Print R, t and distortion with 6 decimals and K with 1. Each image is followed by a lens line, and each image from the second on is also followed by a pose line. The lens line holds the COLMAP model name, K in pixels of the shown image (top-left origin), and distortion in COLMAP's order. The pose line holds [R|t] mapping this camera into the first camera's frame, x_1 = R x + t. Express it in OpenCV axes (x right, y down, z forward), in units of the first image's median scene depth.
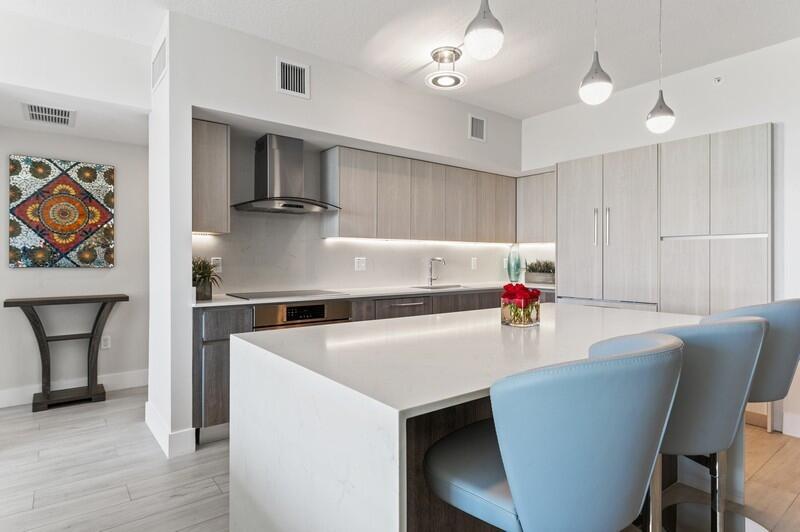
lens RADIAL K [[455.7, 0, 405.5], [0, 455.7, 266.0], [0, 0, 1]] dist [0.007729, 0.000424]
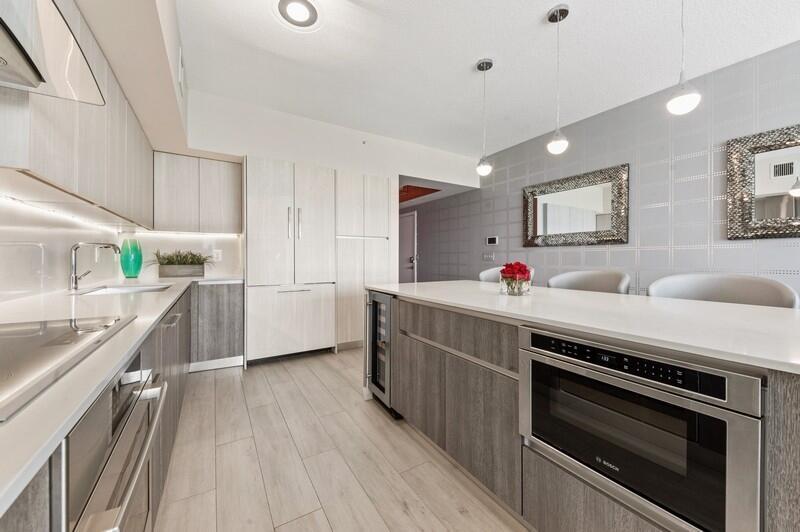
lens RADIAL K [[309.4, 0, 402.3], [0, 309.4, 262.6], [0, 0, 1]] dist [-0.014402, -0.000065]
pose [[0.102215, -0.006642, 0.994740, -0.273511], [0.012091, 0.999912, 0.005434, 0.012614], [-0.994689, 0.011472, 0.102286, 0.510682]]
